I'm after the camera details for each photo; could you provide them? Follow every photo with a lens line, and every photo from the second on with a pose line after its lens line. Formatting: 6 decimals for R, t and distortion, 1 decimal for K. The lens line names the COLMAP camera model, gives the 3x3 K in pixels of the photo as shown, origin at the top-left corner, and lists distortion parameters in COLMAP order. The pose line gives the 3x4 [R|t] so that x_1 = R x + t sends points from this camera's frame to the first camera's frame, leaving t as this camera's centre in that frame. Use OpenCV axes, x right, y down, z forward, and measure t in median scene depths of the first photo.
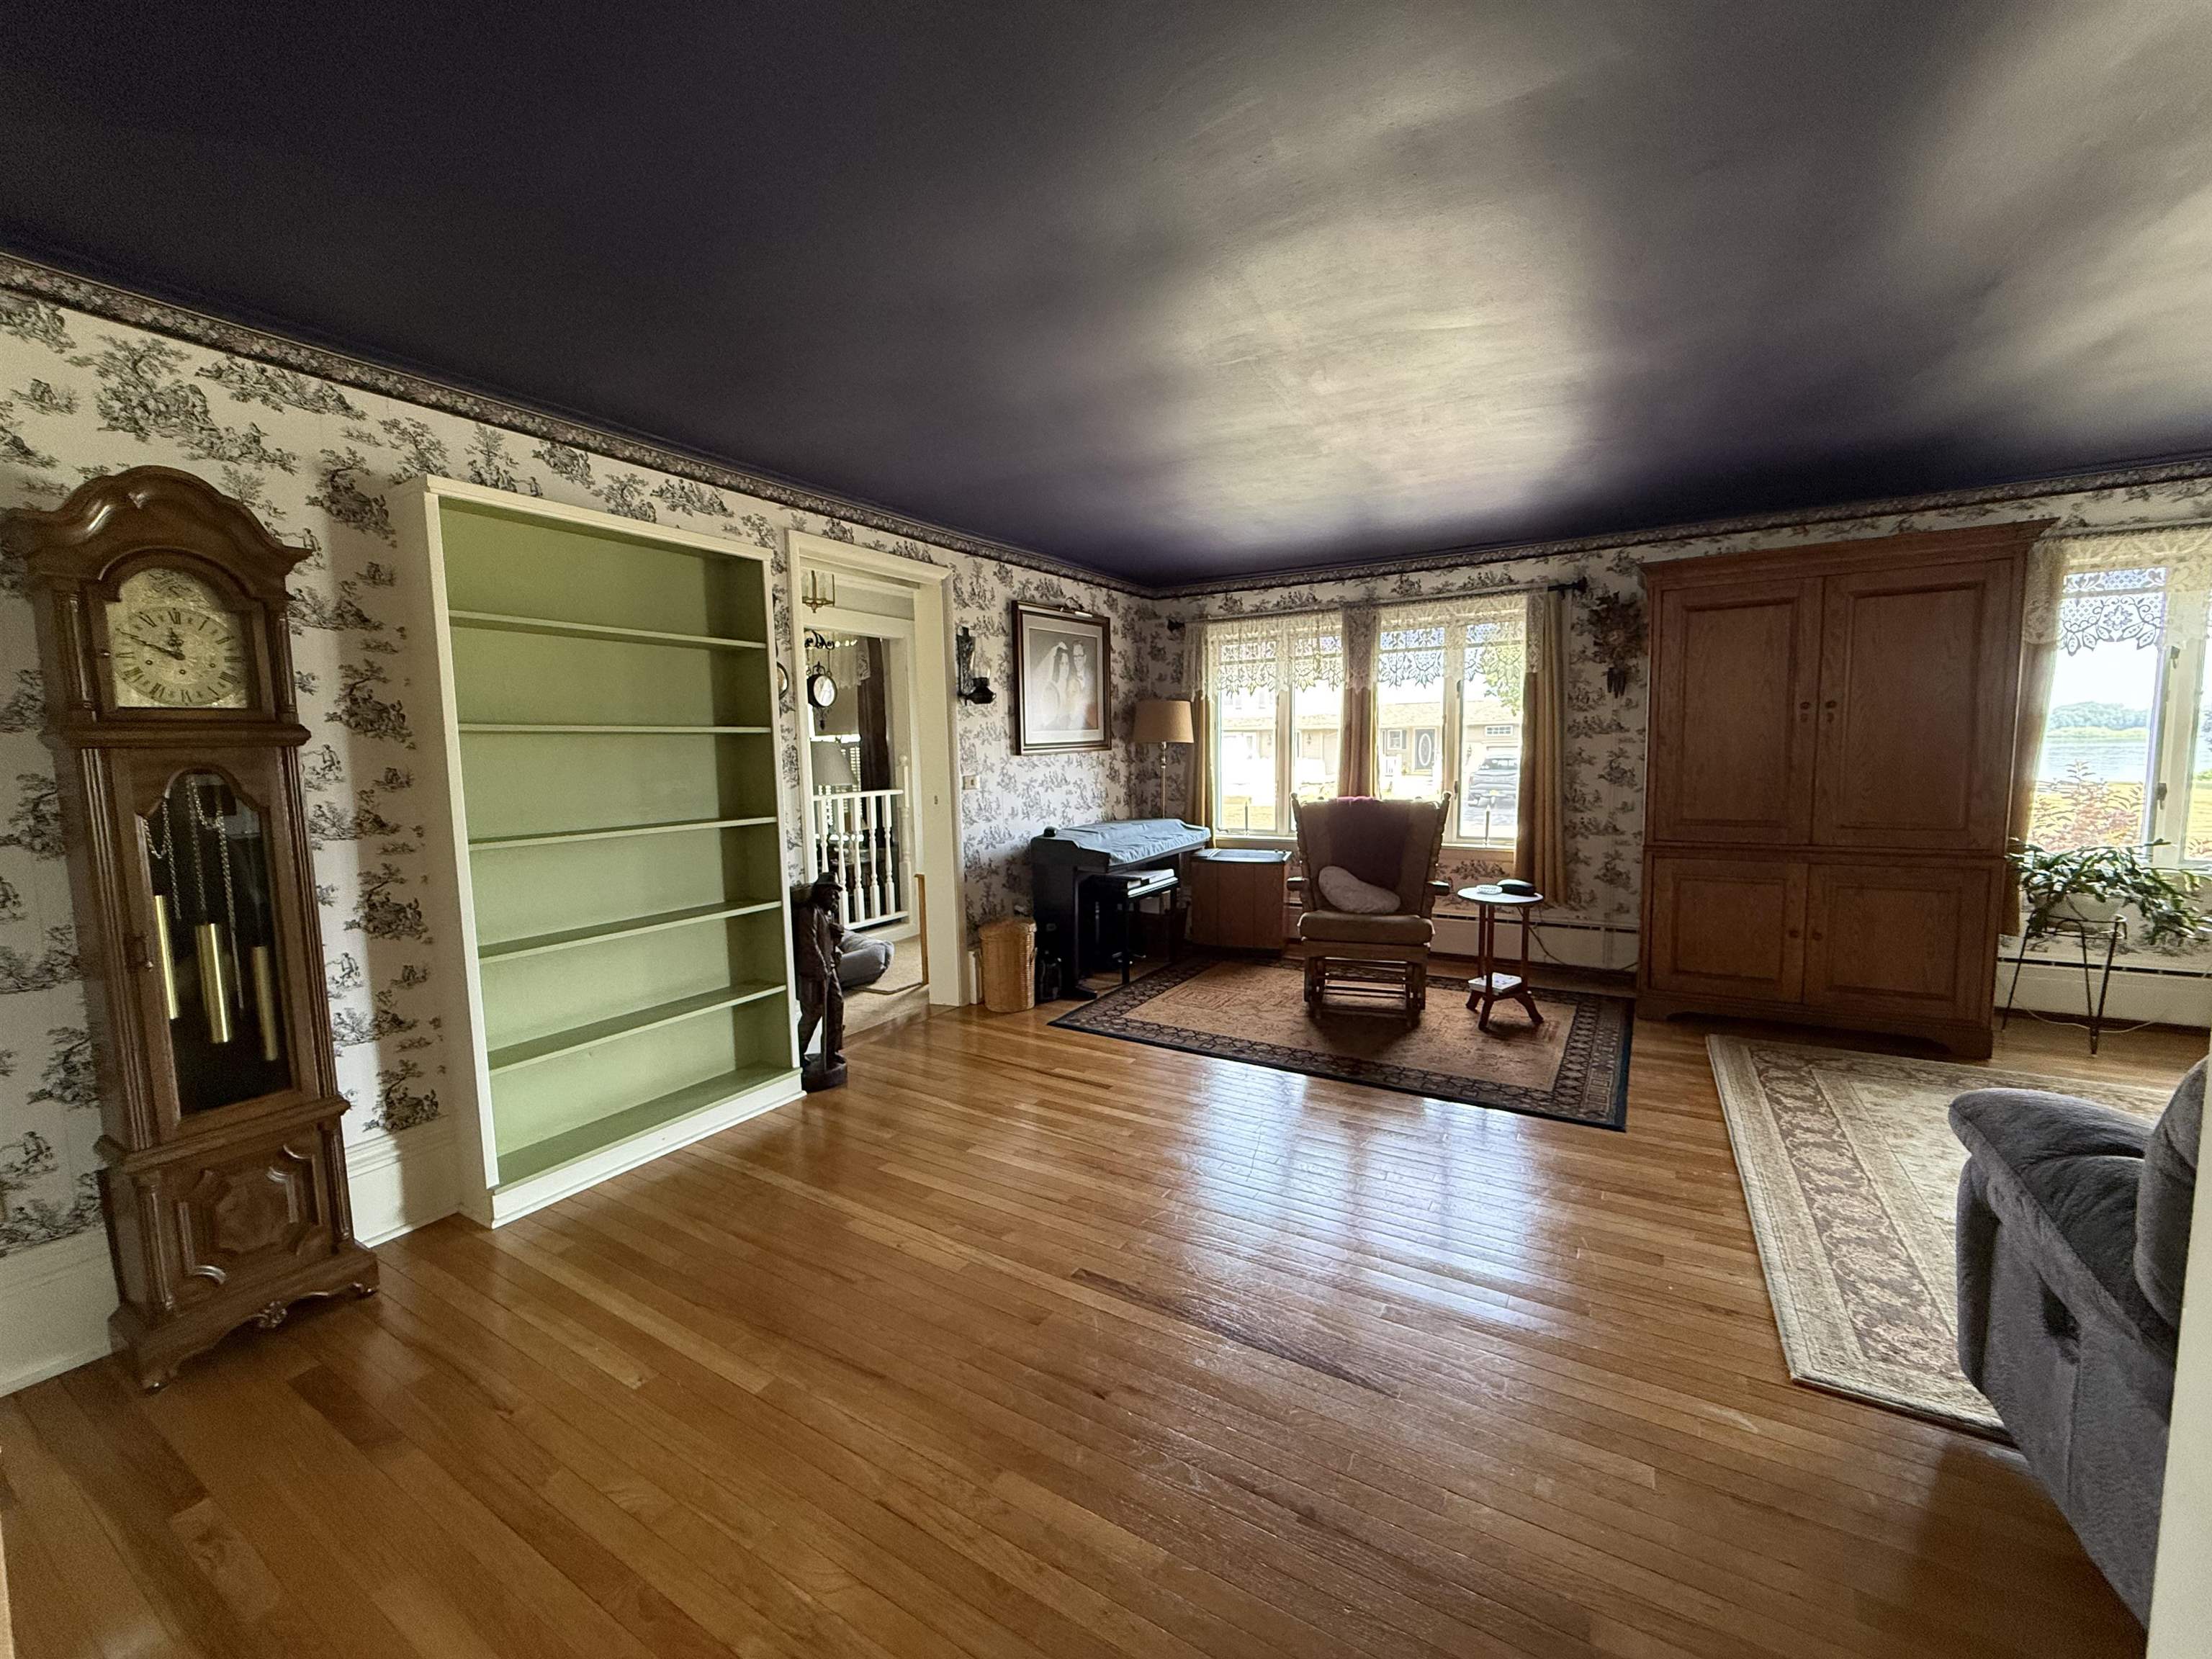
lens RADIAL K [[881.9, 0, 1104.8], [0, 881.9, 829.6], [0, 0, 1]] dist [-0.000229, 0.000408]
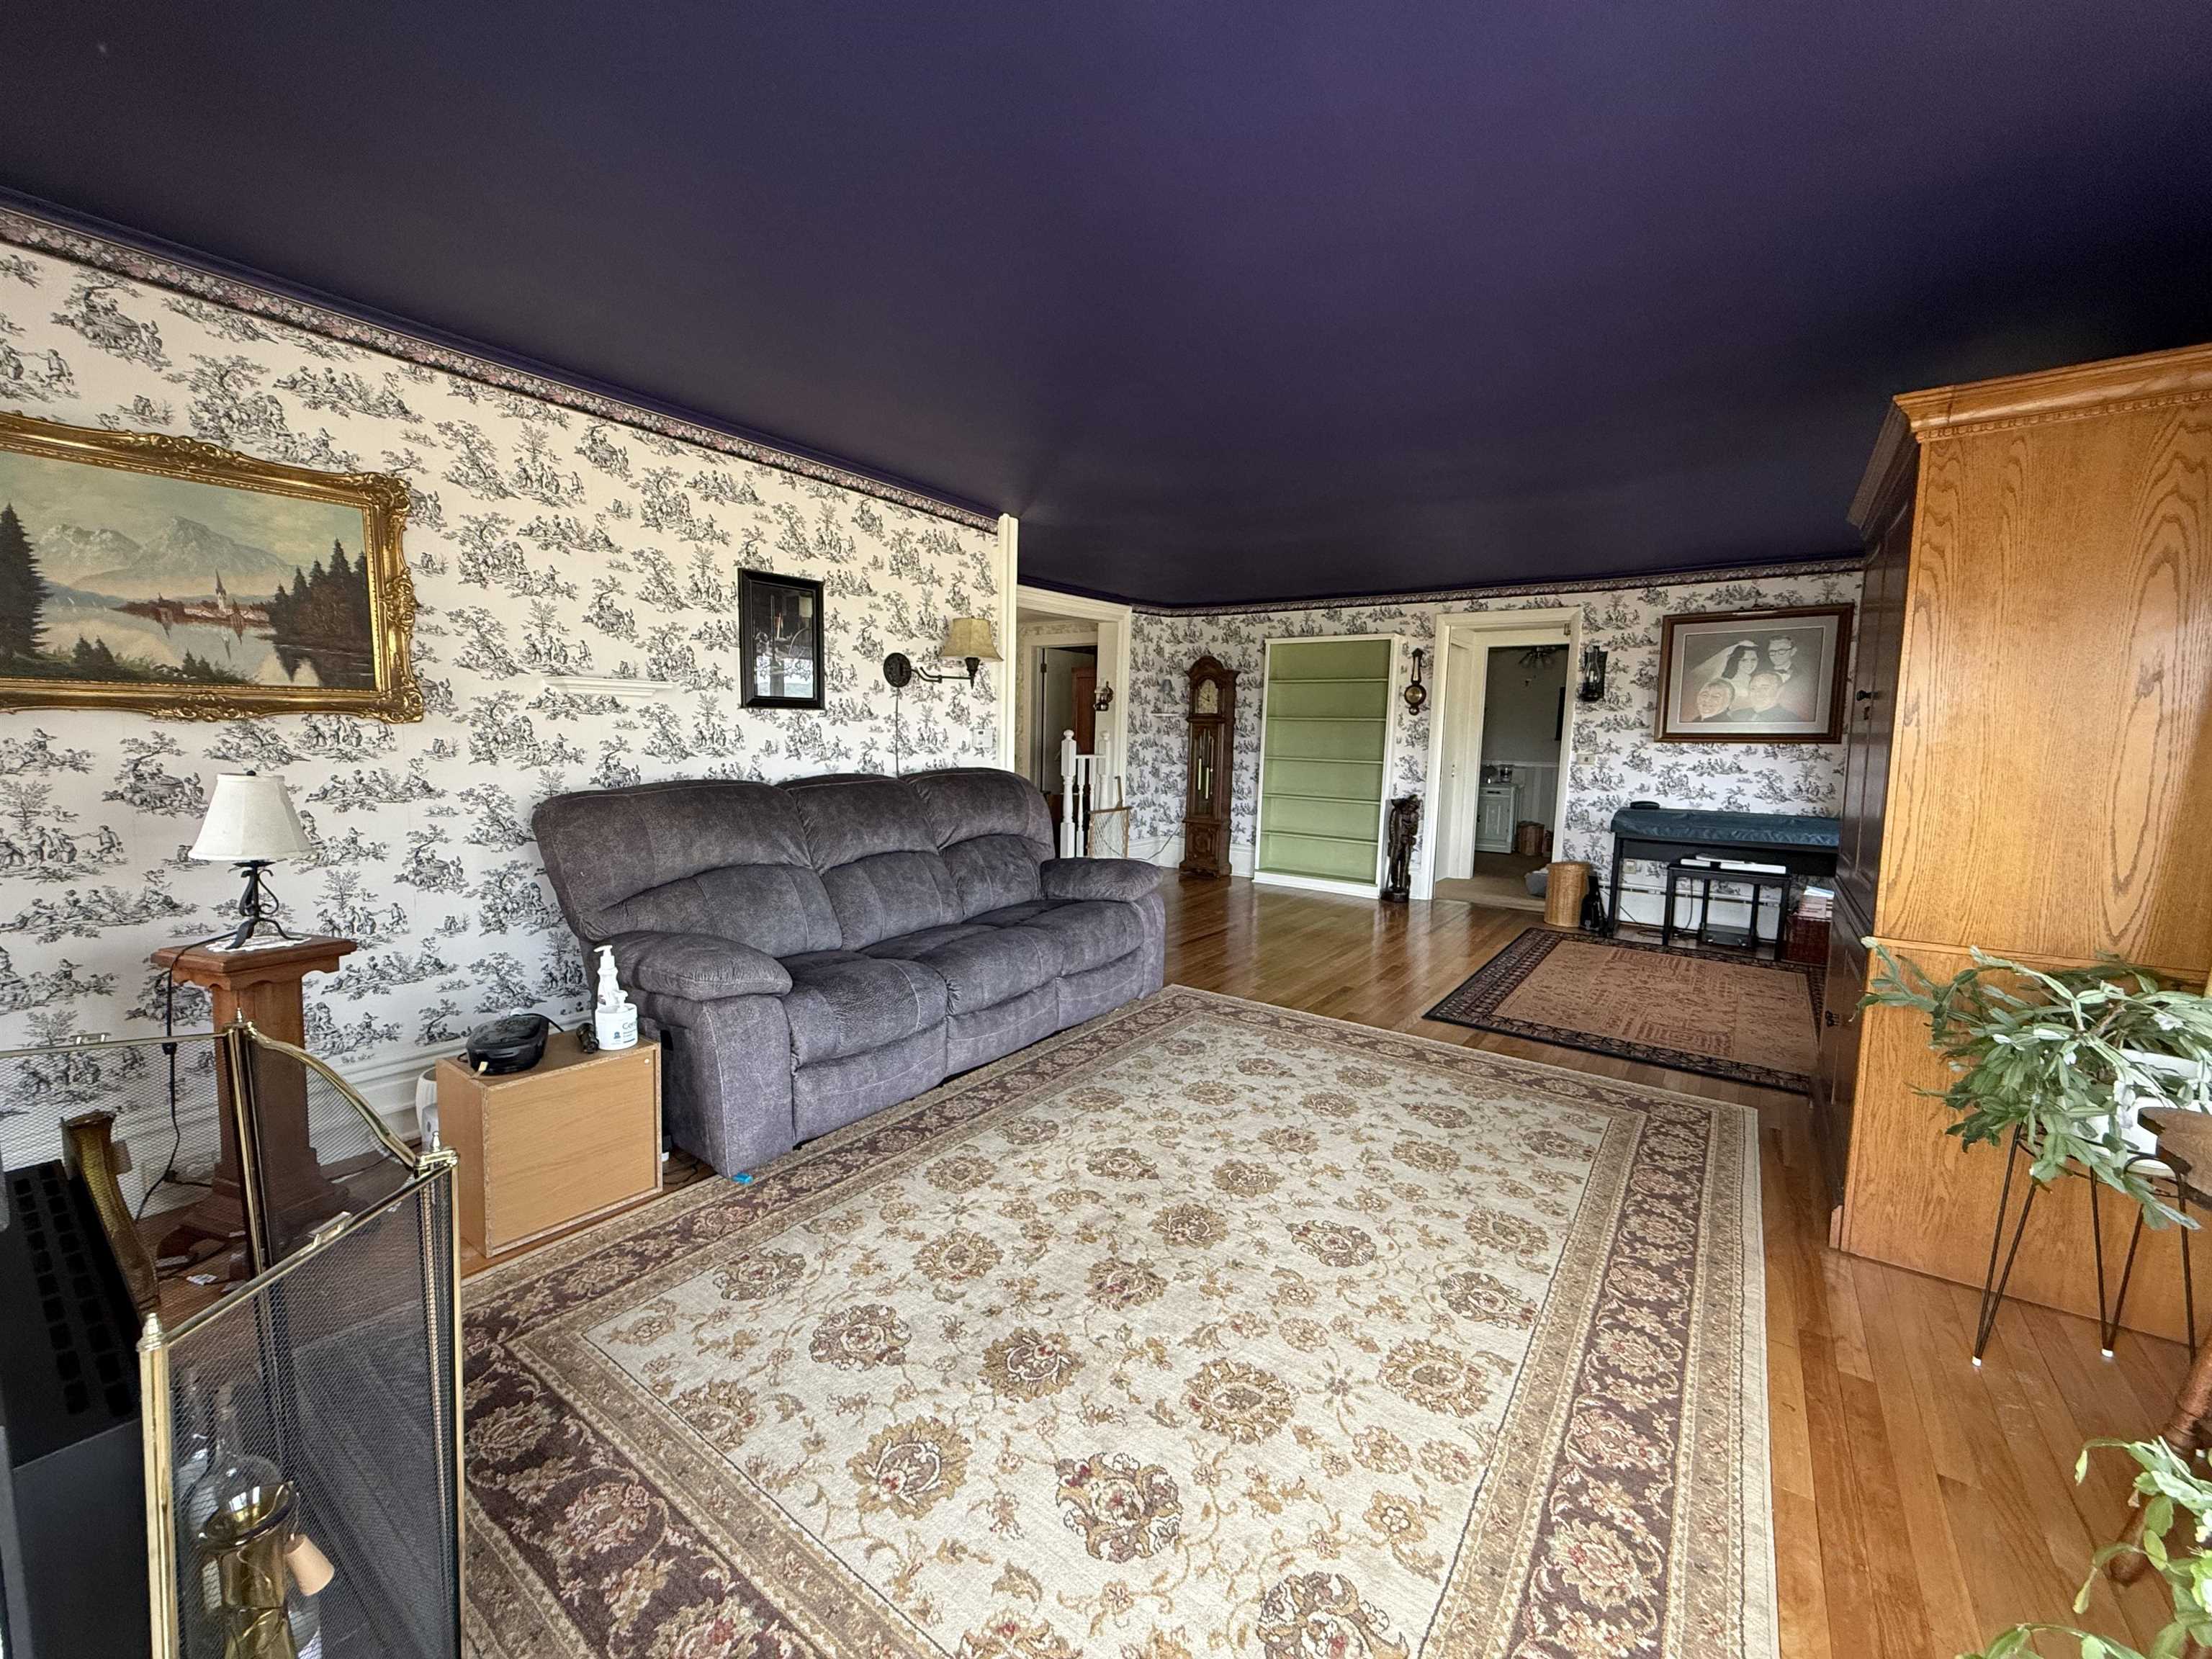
lens RADIAL K [[881.9, 0, 1102.3], [0, 881.9, 822.5], [0, 0, 1]] dist [-0.000229, 0.000408]
pose [[-0.092315, 0.123365, -0.988058, 1.419935], [-0.113774, 0.984490, 0.133549, -0.060442], [0.989209, 0.124744, -0.076848, 0.417788]]
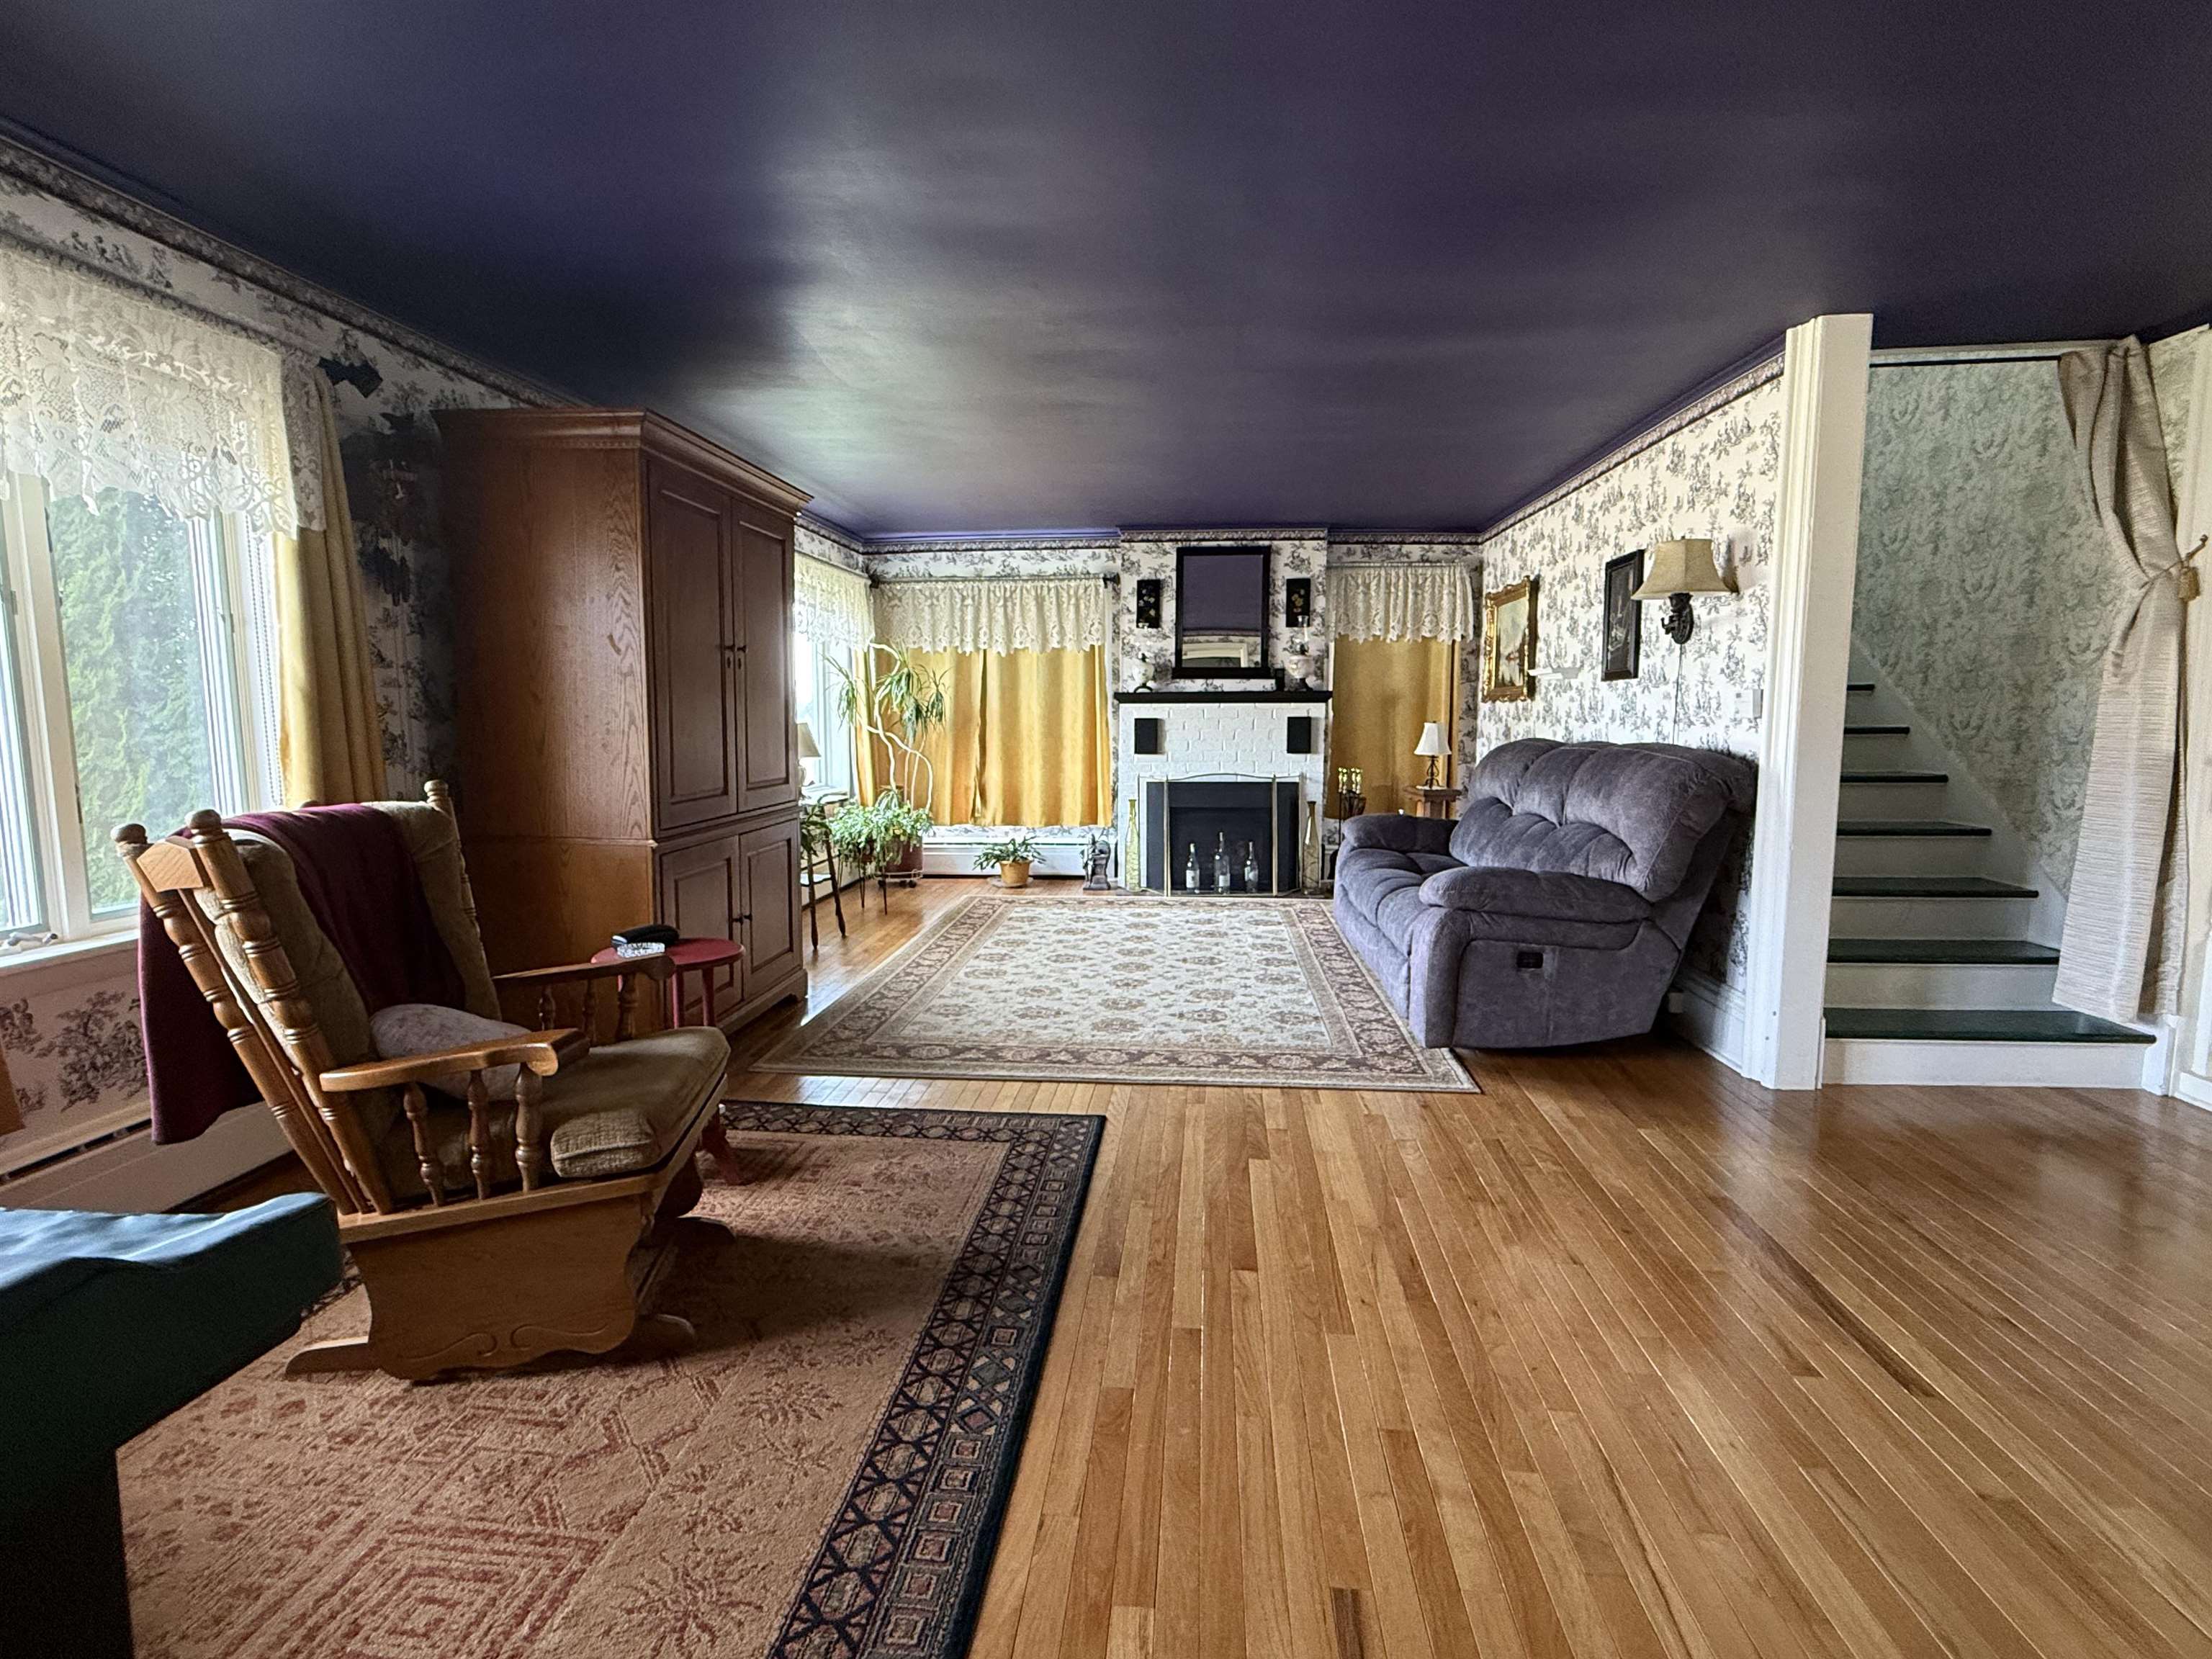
lens RADIAL K [[1081.9, 0, 1103.5], [0, 1081.9, 825.6], [0, 0, 1]] dist [0.004396, 0.000961]
pose [[-0.432019, -0.072079, 0.898980, -0.271387], [0.095880, 0.987481, 0.125252, -0.062519], [-0.896753, 0.140305, -0.419700, 1.032599]]
